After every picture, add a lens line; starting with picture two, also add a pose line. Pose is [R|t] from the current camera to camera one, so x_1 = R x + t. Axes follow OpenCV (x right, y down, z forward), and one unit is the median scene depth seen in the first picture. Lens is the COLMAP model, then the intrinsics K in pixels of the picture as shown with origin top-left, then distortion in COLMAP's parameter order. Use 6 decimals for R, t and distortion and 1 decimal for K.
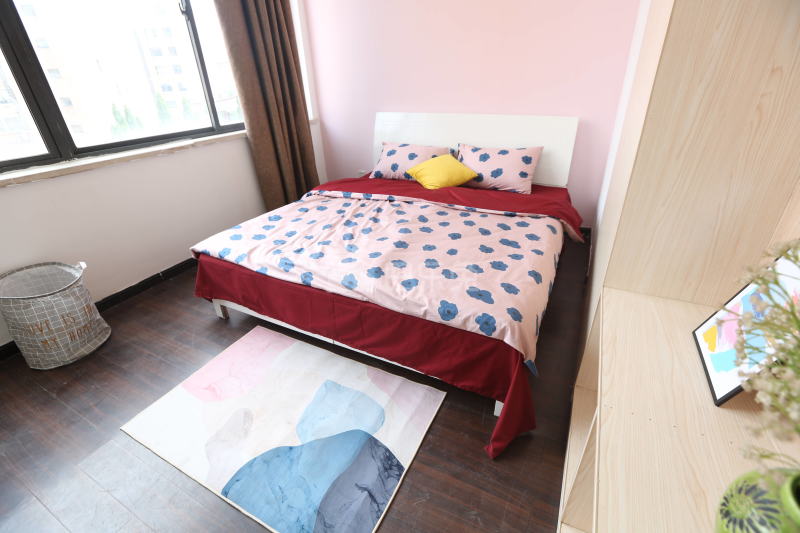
lens RADIAL K [[365.2, 0, 402.3], [0, 365.2, 264.2], [0, 0, 1]] dist [-0.051384, 0.016030]
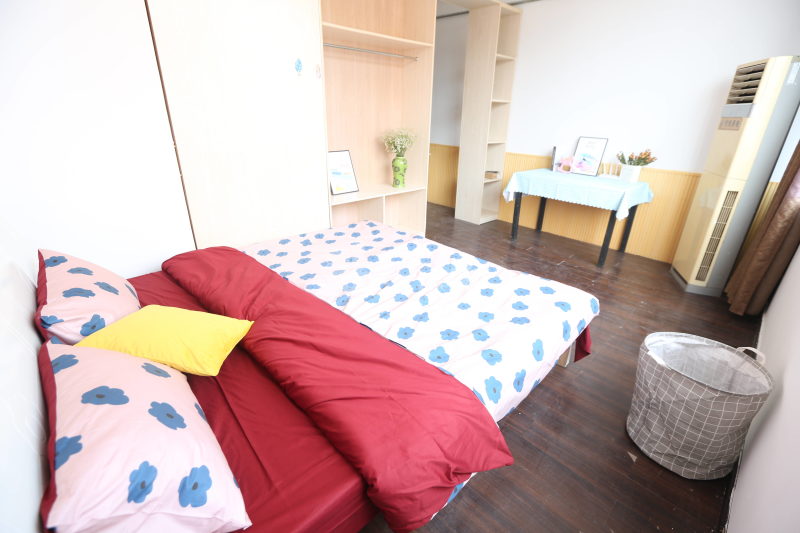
lens RADIAL K [[365.2, 0, 402.3], [0, 365.2, 264.2], [0, 0, 1]] dist [-0.051384, 0.016030]
pose [[-0.945121, -0.115007, 0.305809, -0.386006], [0.160103, 0.652885, 0.740344, -0.822556], [-0.284803, 0.748675, -0.598642, 1.574283]]
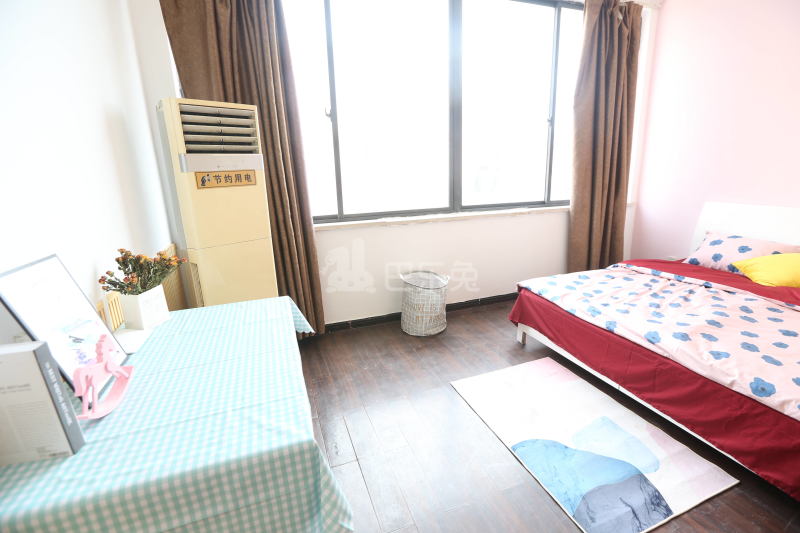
lens RADIAL K [[365.2, 0, 402.3], [0, 365.2, 264.2], [0, 0, 1]] dist [-0.051384, 0.016030]
pose [[0.732857, 0.183108, -0.655281, -0.022161], [-0.311136, 0.946696, -0.083431, 0.130946], [0.605075, 0.265024, 0.750764, -0.296306]]
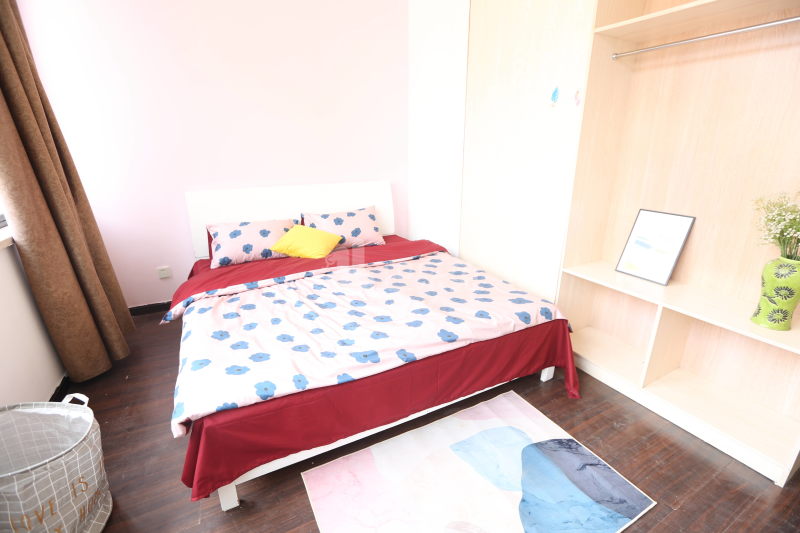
lens RADIAL K [[365.2, 0, 402.3], [0, 365.2, 264.2], [0, 0, 1]] dist [-0.051384, 0.016030]
pose [[0.576715, -0.225510, 0.785204, -0.760775], [0.363686, 0.931521, 0.000413, -0.146190], [-0.731527, 0.285330, 0.619237, 0.302550]]
